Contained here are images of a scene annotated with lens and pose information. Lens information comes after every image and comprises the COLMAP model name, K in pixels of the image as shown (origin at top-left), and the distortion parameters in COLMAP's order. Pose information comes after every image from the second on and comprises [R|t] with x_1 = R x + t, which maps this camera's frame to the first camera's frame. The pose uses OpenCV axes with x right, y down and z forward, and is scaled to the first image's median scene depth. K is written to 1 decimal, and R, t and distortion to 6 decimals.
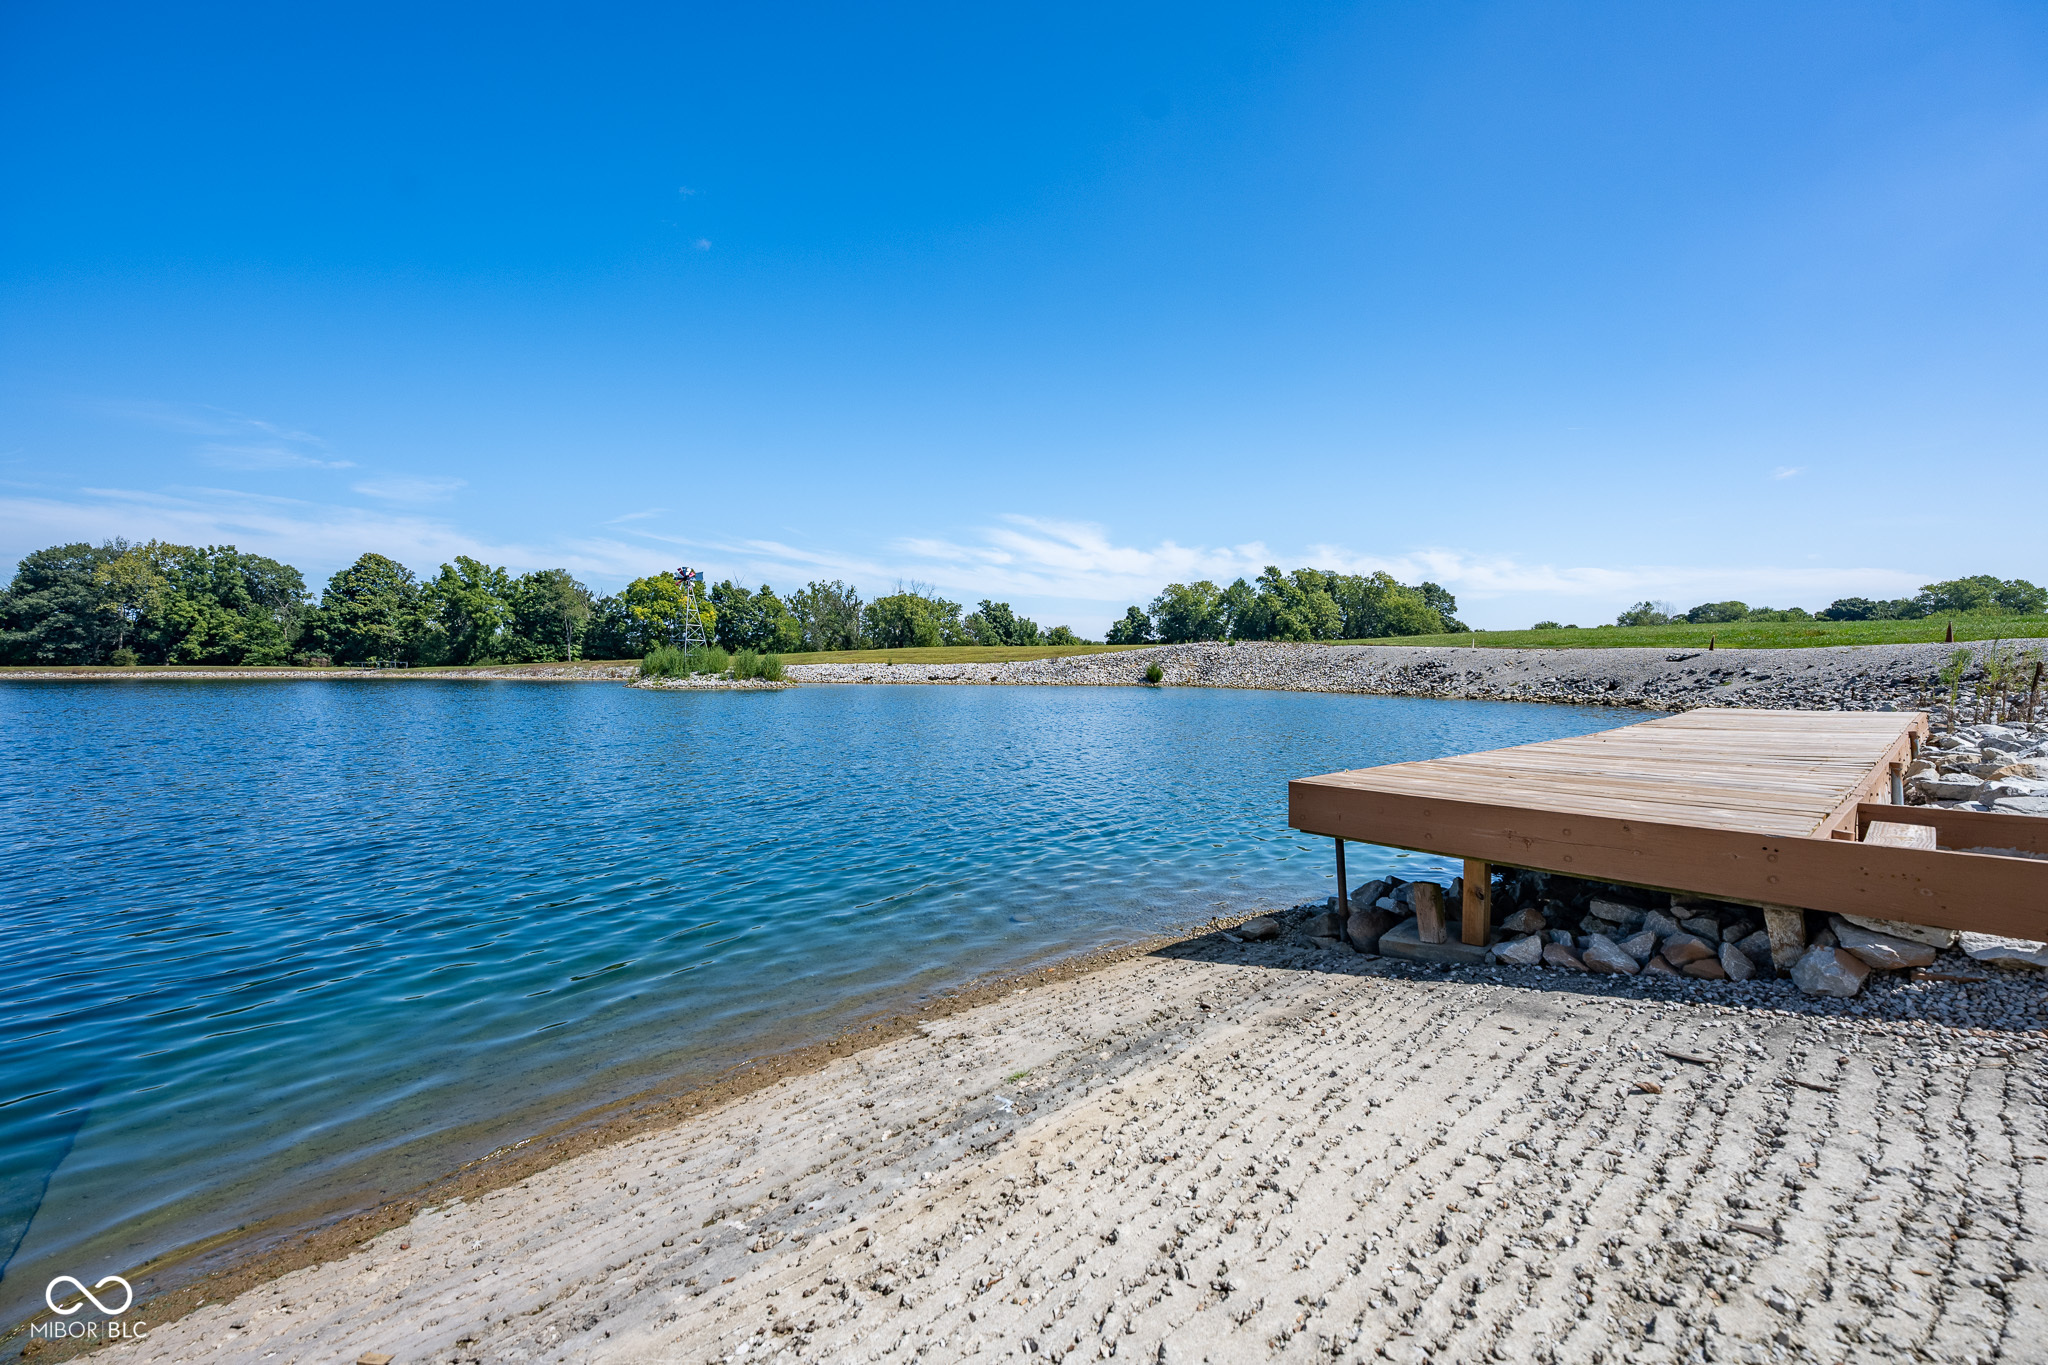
lens RADIAL K [[809.8, 0, 1021.0], [0, 809.8, 673.9], [0, 0, 1]] dist [0.000400, 0.000540]
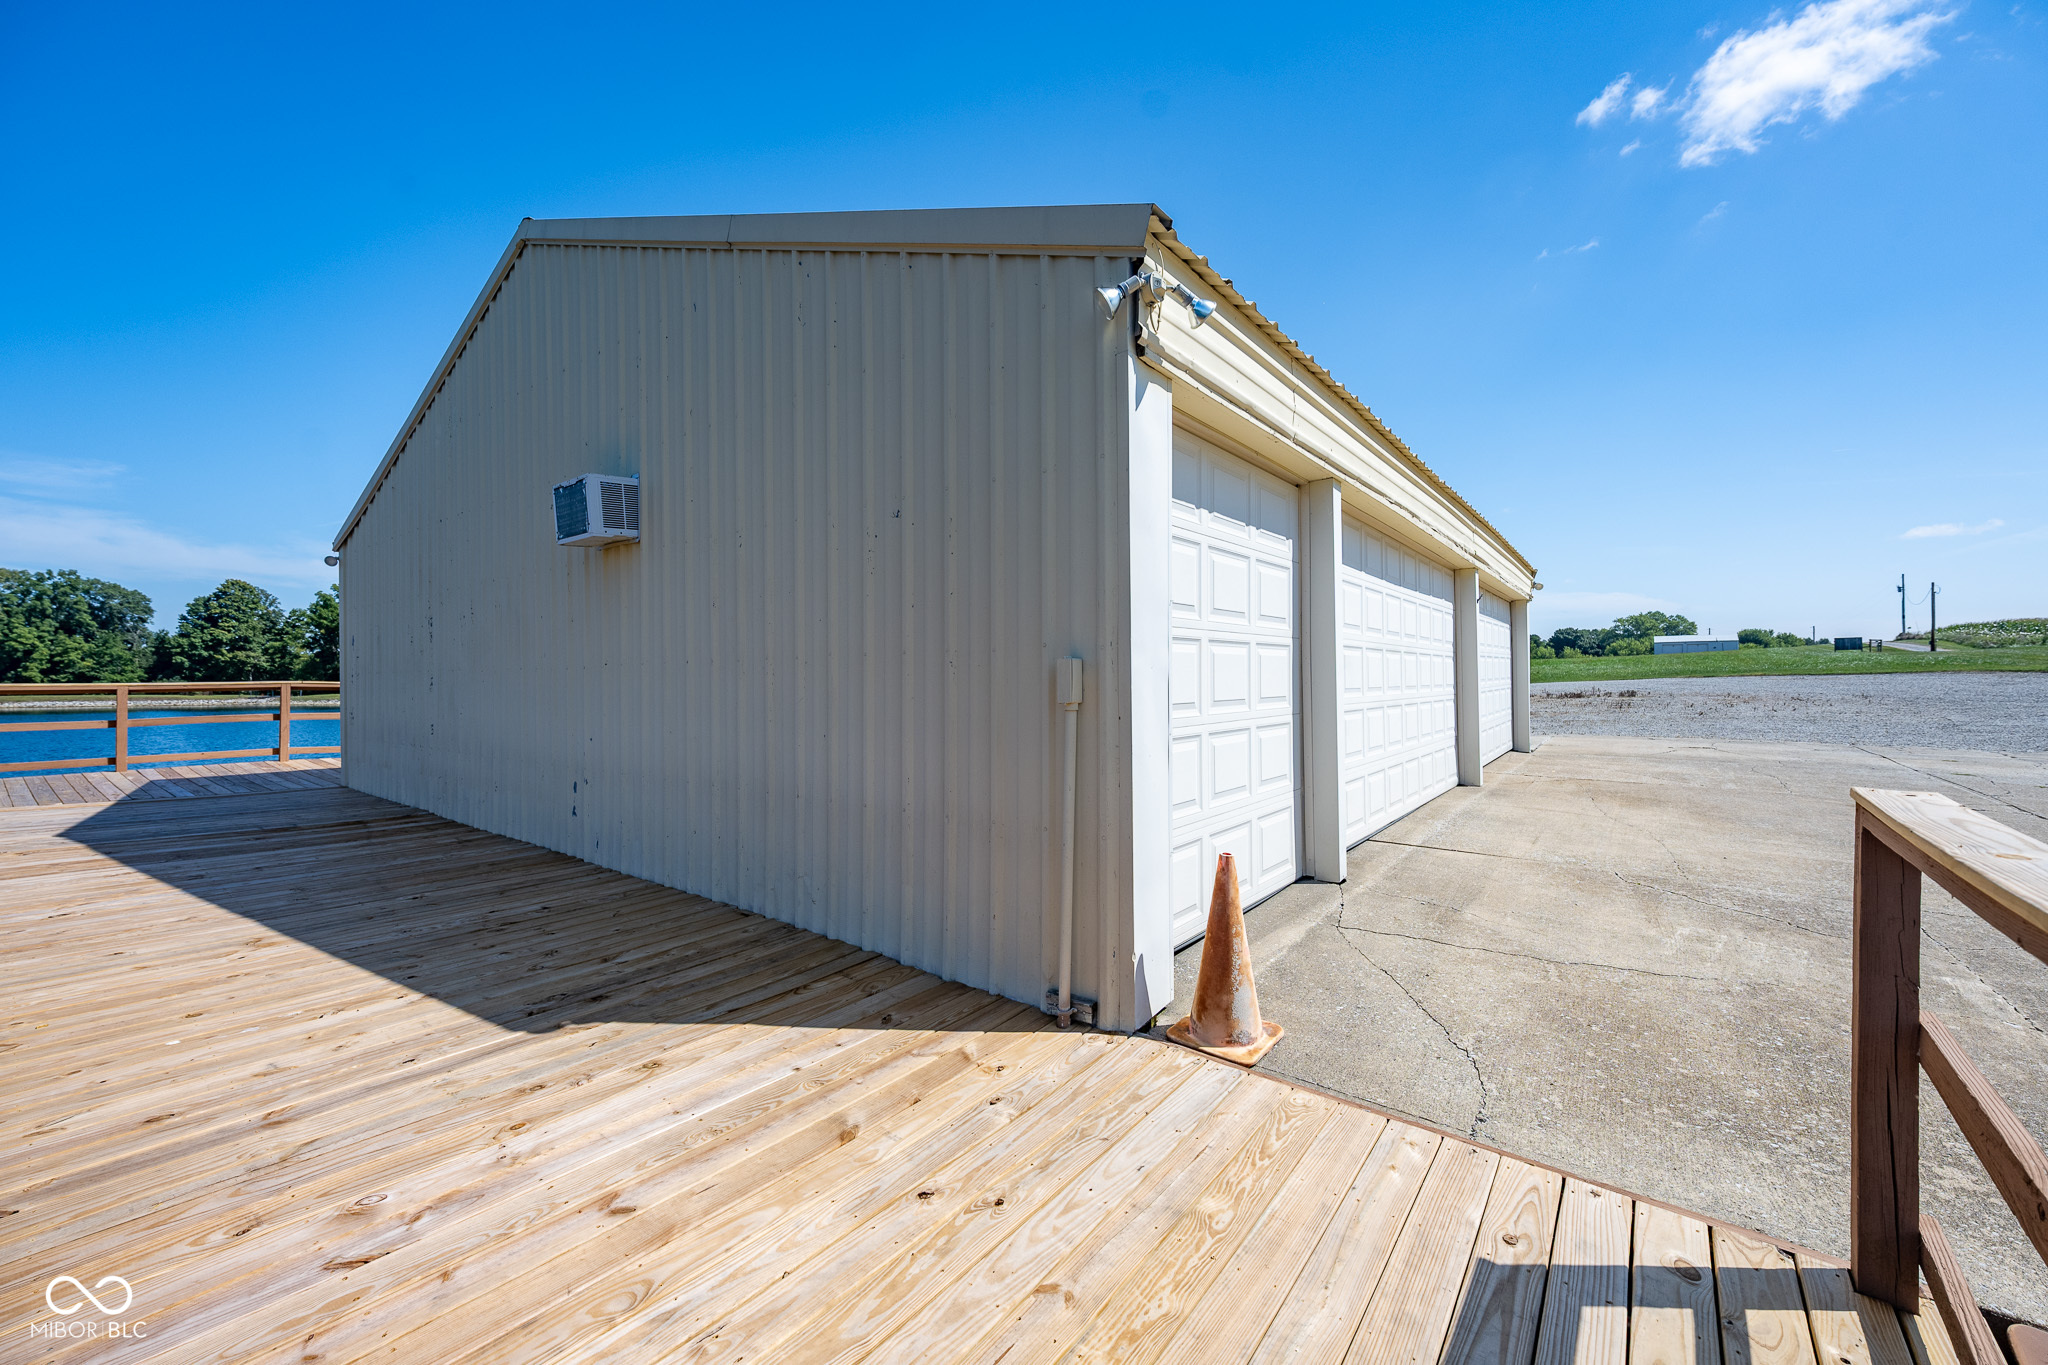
lens RADIAL K [[815.9, 0, 1026.8], [0, 815.9, 675.9], [0, 0, 1]] dist [-0.000563, 0.000330]
pose [[0.984944, -0.003757, 0.172833, -0.018642], [0.006892, 0.999822, -0.017542, -0.006057], [-0.172737, 0.018469, 0.984795, -0.147188]]
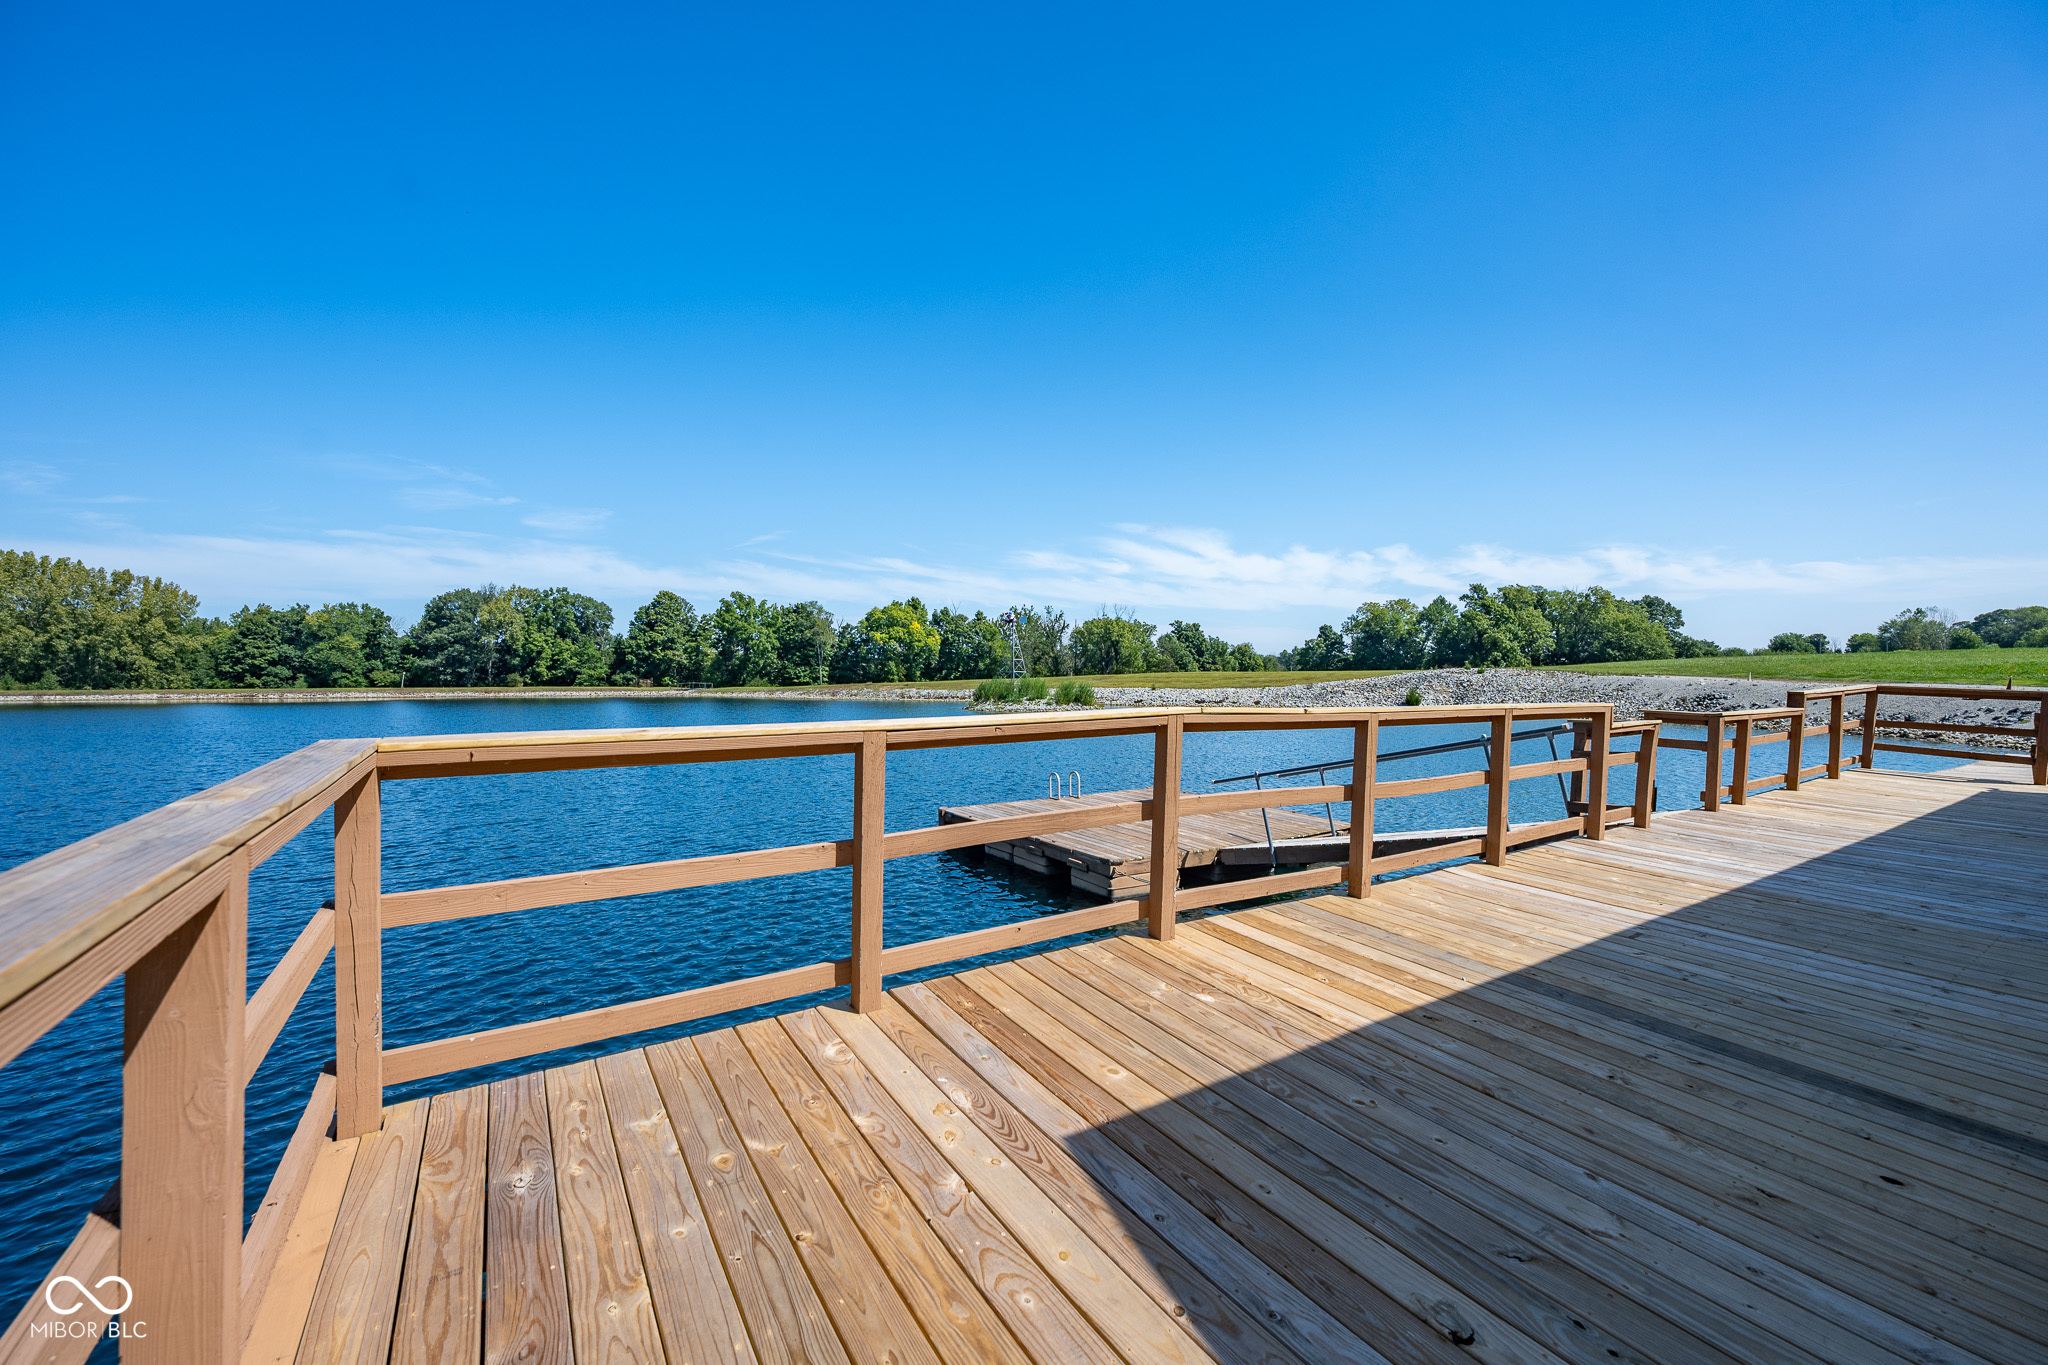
lens RADIAL K [[809.8, 0, 1021.0], [0, 809.8, 673.9], [0, 0, 1]] dist [0.000400, 0.000540]
pose [[0.984964, -0.002735, -0.172740, -0.076670], [0.000188, 0.999891, -0.014760, -0.008176], [0.172761, 0.014506, 0.984857, -0.083908]]
